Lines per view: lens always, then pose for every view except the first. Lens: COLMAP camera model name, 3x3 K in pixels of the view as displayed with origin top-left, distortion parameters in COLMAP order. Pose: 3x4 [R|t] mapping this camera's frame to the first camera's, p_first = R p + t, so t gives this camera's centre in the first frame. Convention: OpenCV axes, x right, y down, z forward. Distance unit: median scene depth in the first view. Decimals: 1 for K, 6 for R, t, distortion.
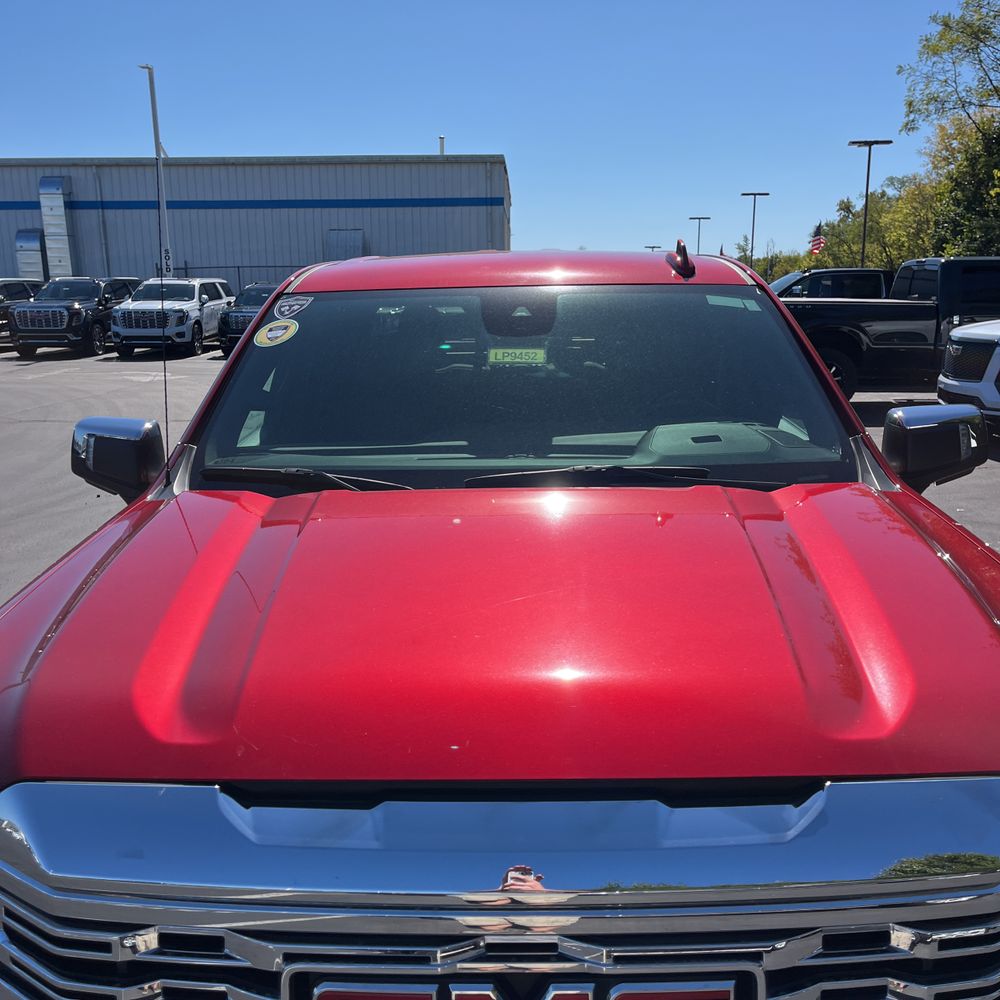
lens RADIAL K [[1001.6, 0, 504.0], [0, 1001.6, 503.9], [0, 0, 1]] dist [0.062457, -0.040204]
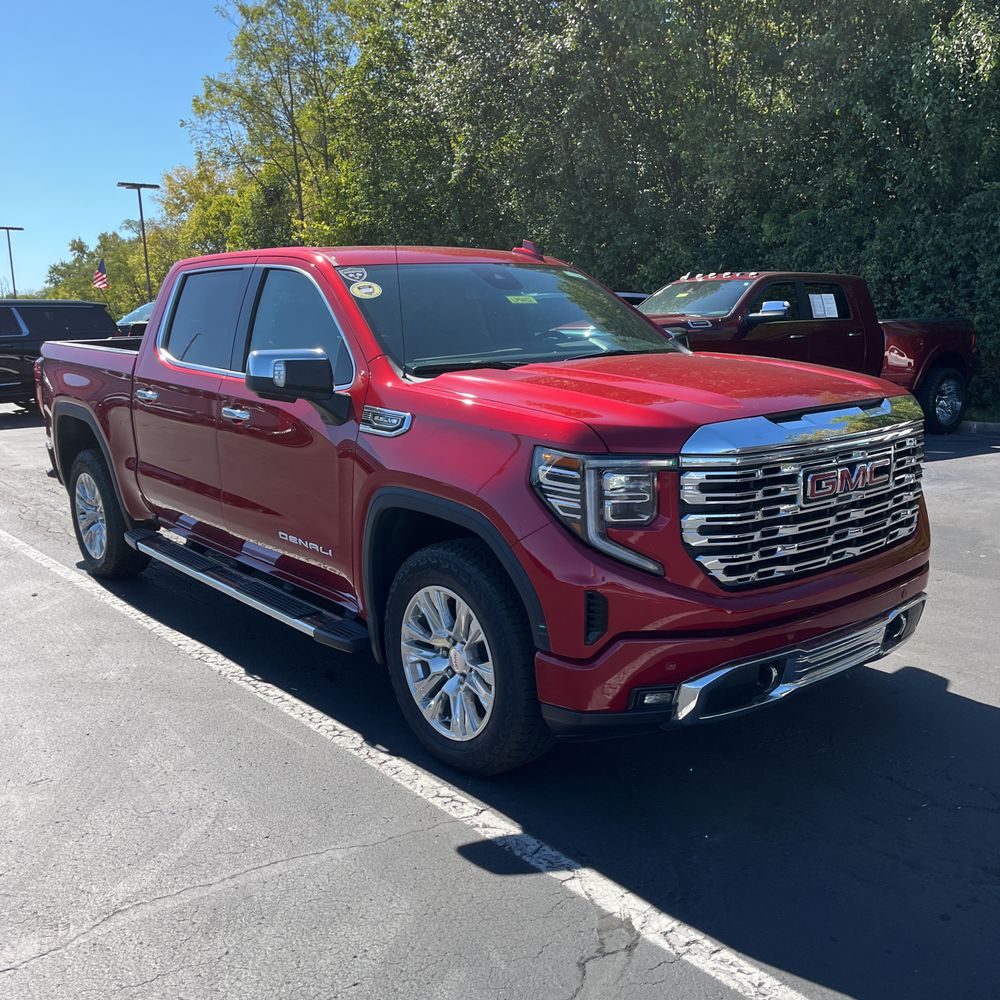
lens RADIAL K [[1021.2, 0, 498.6], [0, 1021.2, 499.7], [0, 0, 1]] dist [0.012744, -0.000739]
pose [[0.758406, -0.124234, 0.639833, -0.110927], [0.153314, 0.988126, 0.010135, 0.015683], [-0.633494, 0.090409, 0.768447, -0.027060]]
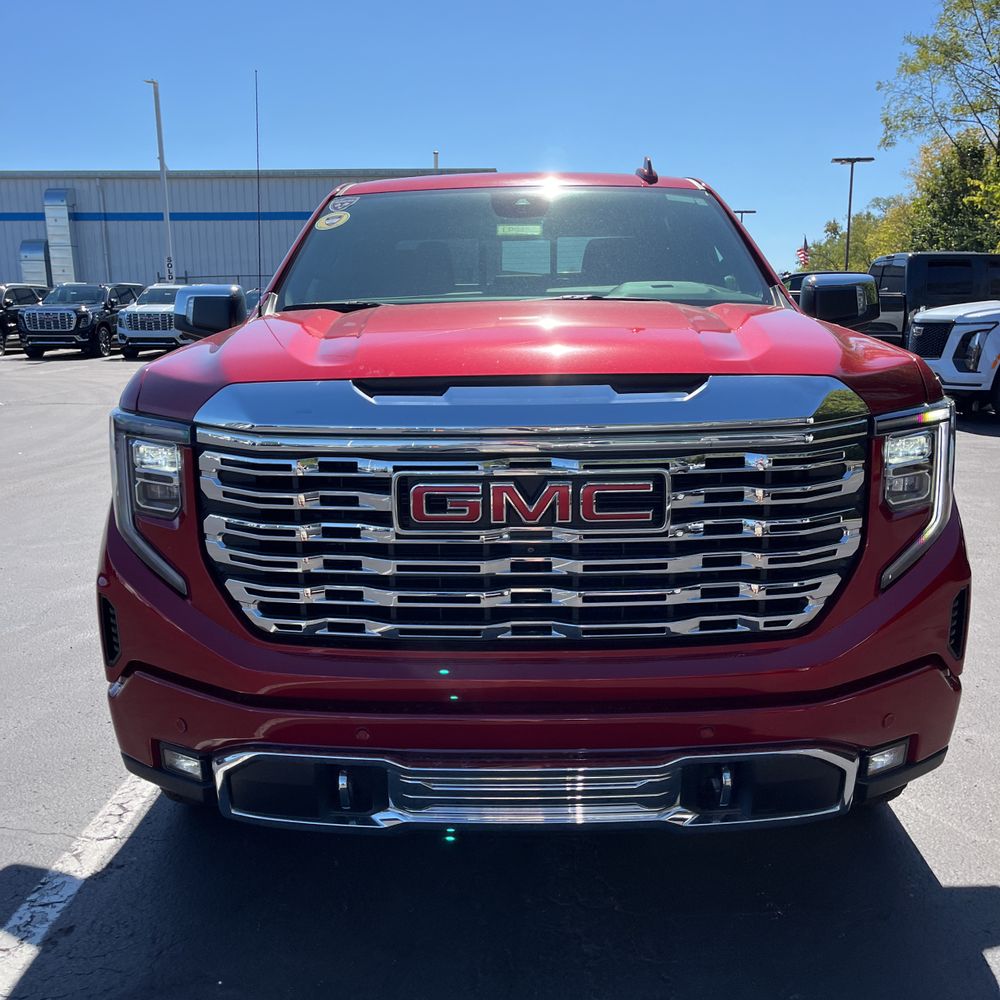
lens RADIAL K [[1002.4, 0, 498.4], [0, 1002.4, 506.7], [0, 0, 1]] dist [0.059329, -0.032334]
pose [[0.999992, 0.001564, 0.003780, -0.001814], [-0.001494, 0.999826, -0.018576, 0.022523], [-0.003809, 0.018570, 0.999820, -0.029400]]
